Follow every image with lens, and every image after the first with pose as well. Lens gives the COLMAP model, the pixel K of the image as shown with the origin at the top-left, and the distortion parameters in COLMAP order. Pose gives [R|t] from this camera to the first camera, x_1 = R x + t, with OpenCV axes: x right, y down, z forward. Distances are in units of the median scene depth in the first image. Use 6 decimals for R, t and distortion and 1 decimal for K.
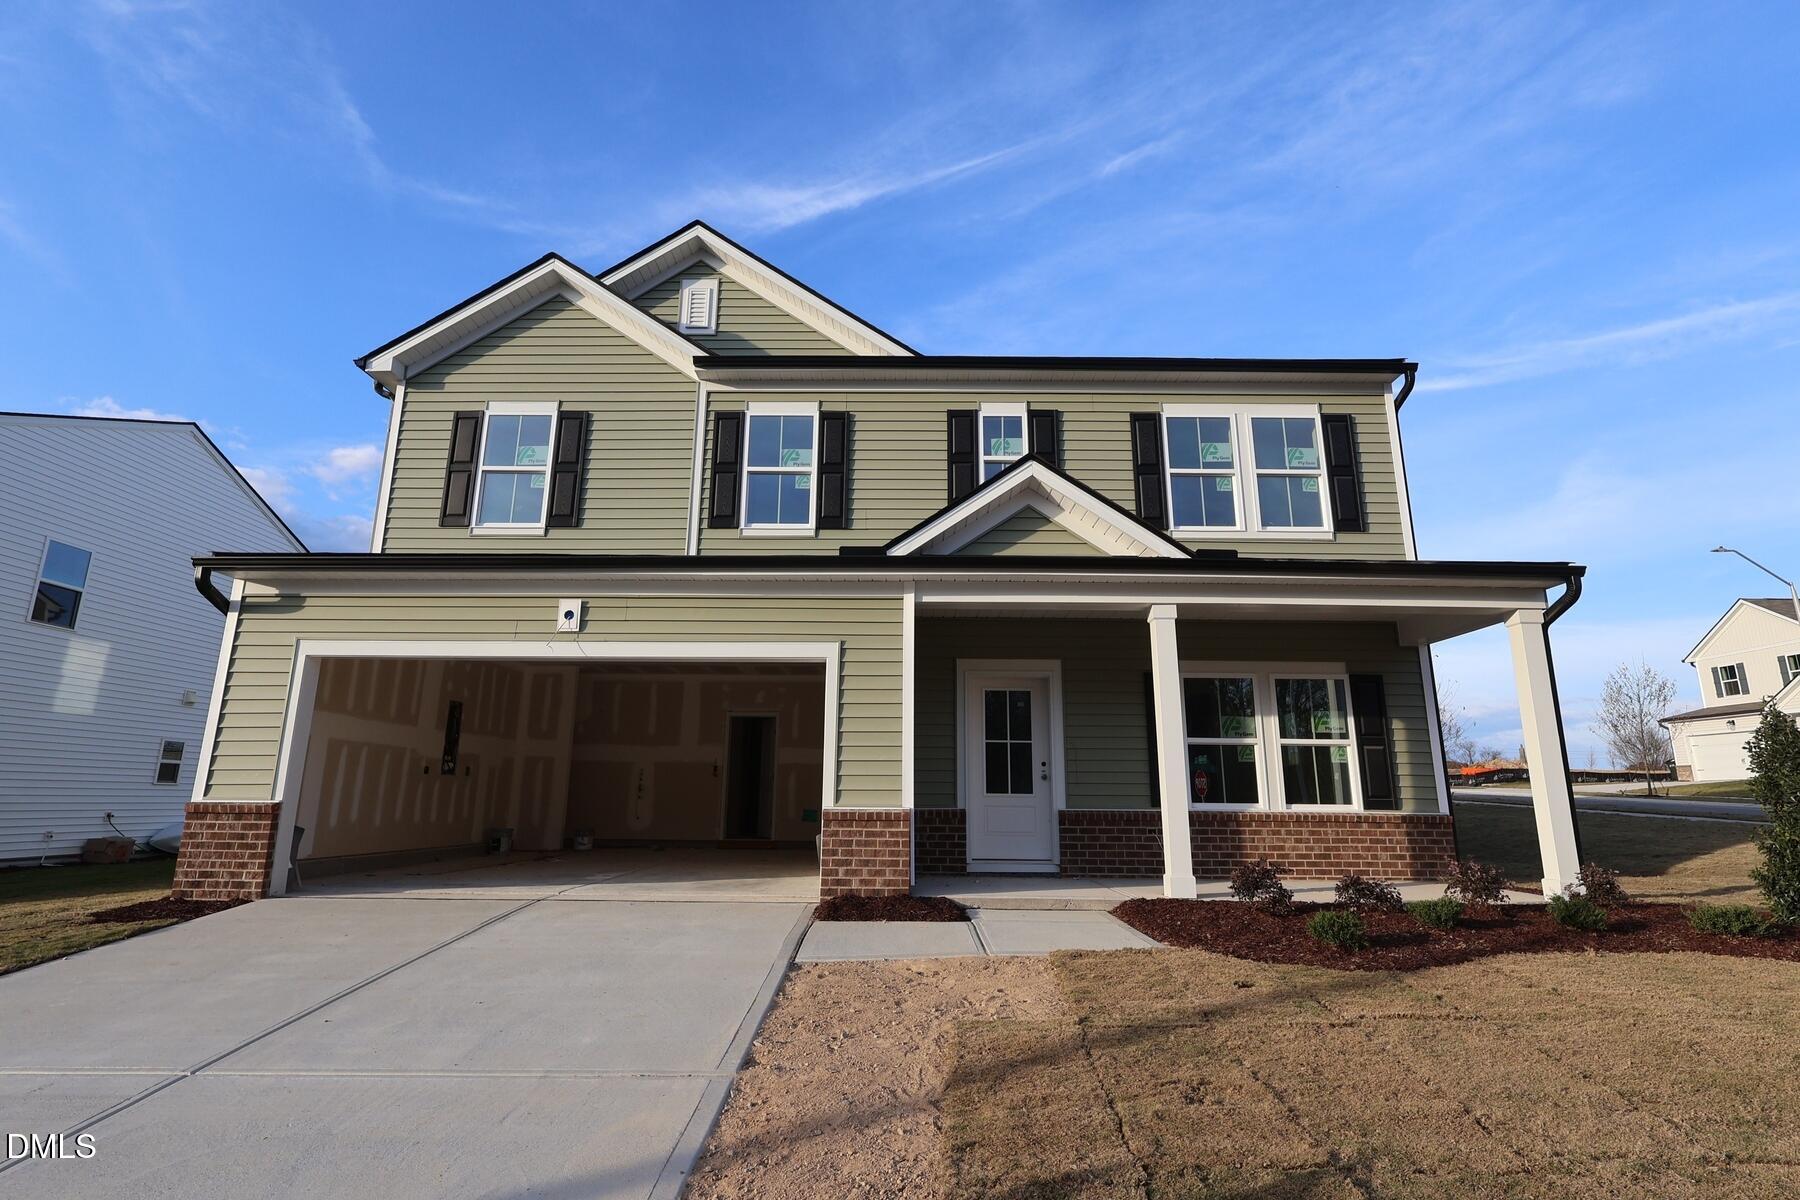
lens RADIAL K [[846.1, 0, 891.9], [0, 846.1, 599.7], [0, 0, 1]] dist [-0.000569, 0.000523]
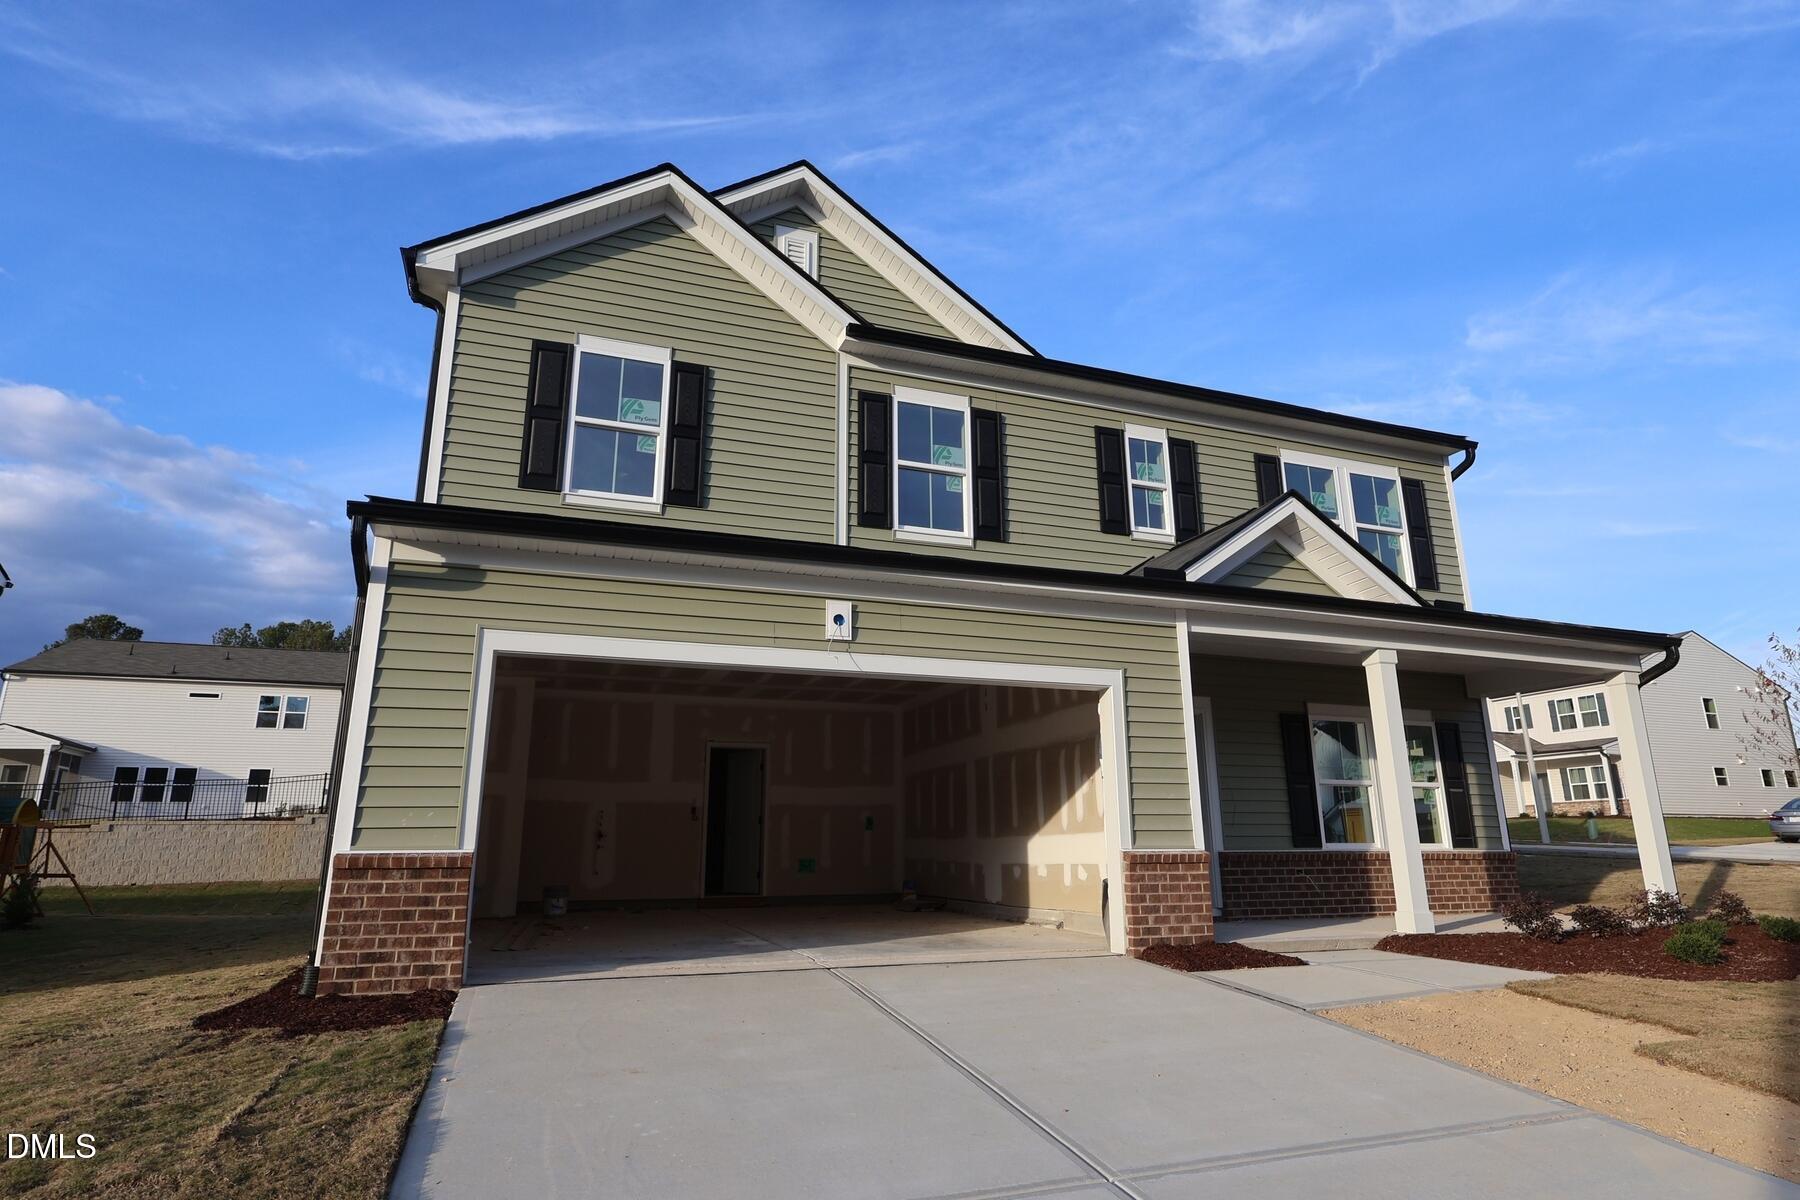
lens RADIAL K [[955.1, 0, 889.4], [0, 955.1, 605.7], [0, 0, 1]] dist [0.002054, -0.001925]
pose [[0.939484, 0.073100, 0.334703, -0.532227], [-0.066820, 0.997306, -0.030257, 0.024089], [-0.336014, 0.006061, 0.941838, 0.087965]]
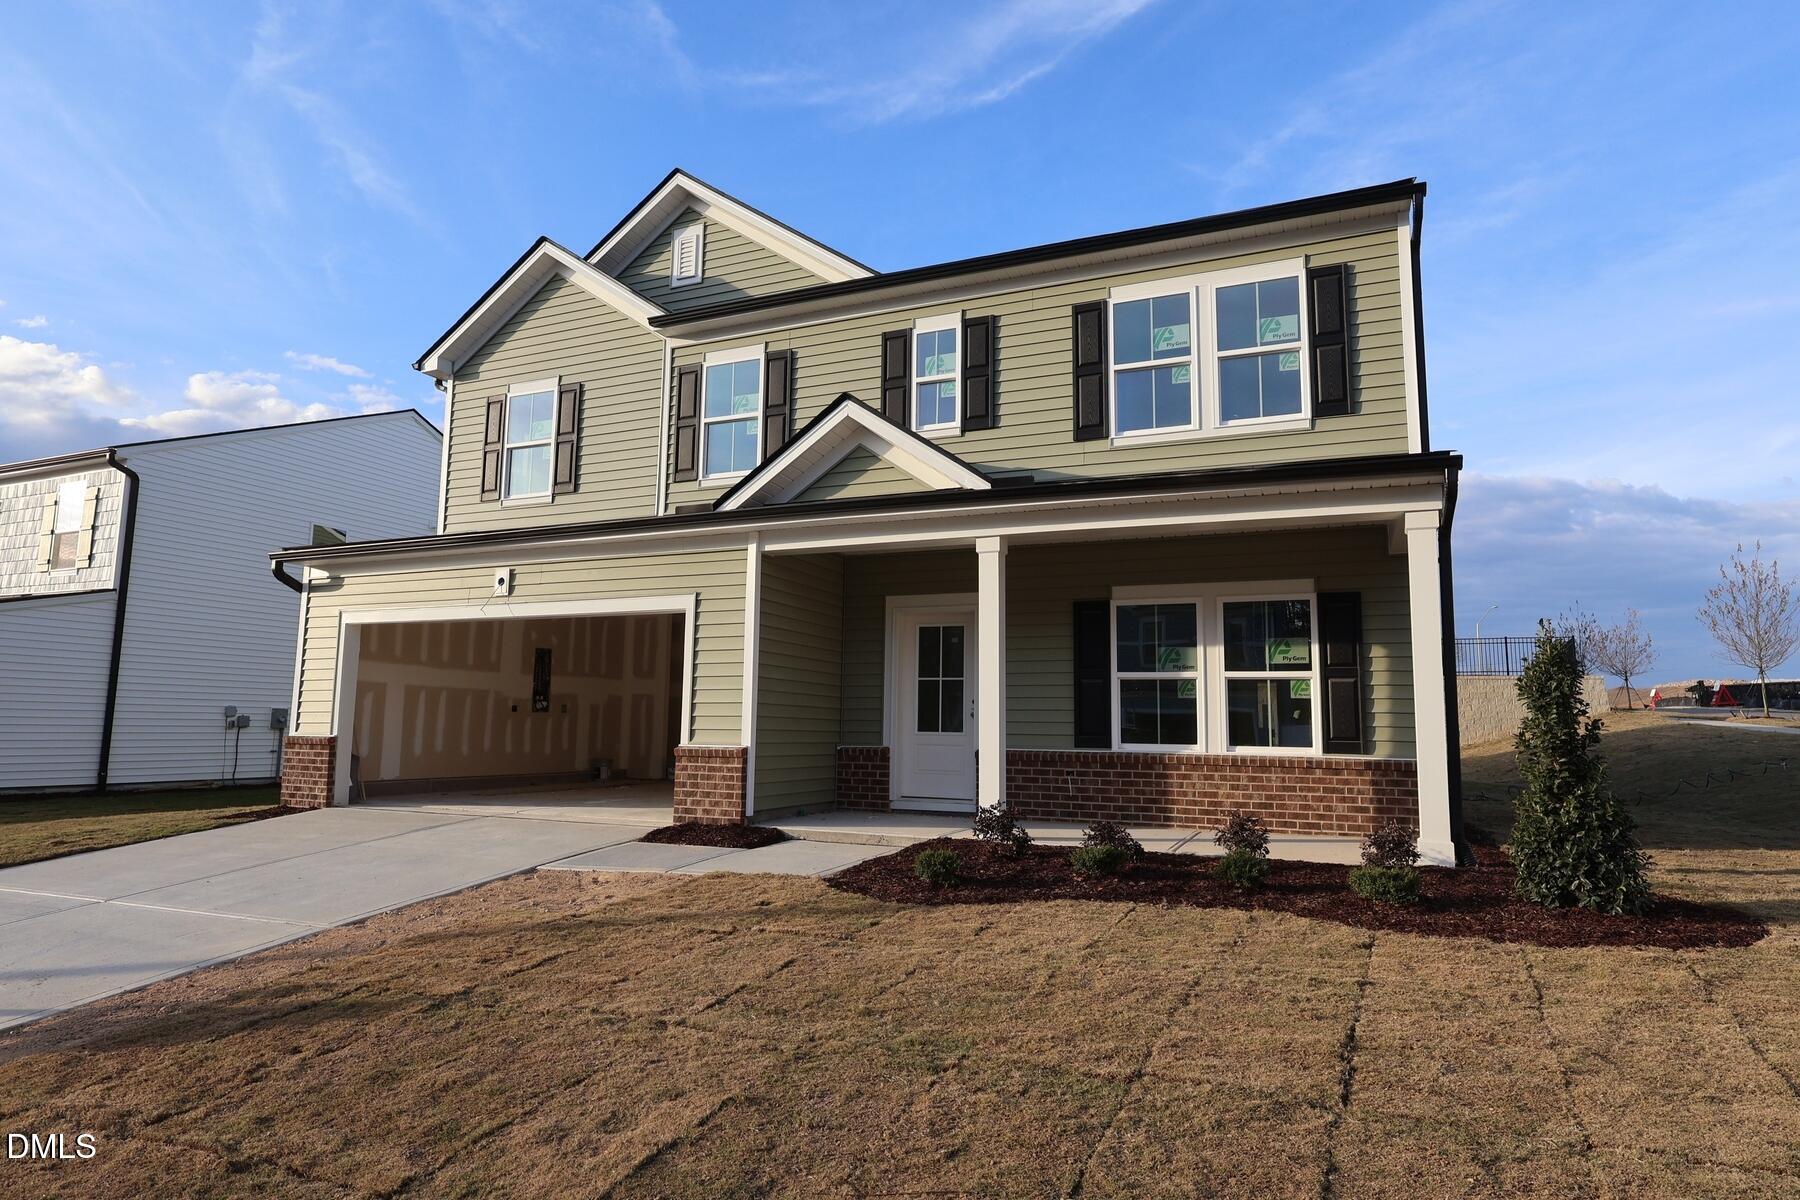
lens RADIAL K [[1009.1, 0, 894.5], [0, 1009.1, 591.6], [0, 0, 1]] dist [0.000903, 0.000092]
pose [[0.920452, -0.048177, -0.387875, 0.546054], [0.084862, 0.993335, 0.078004, -0.025656], [0.381532, -0.104715, 0.918405, -0.066387]]
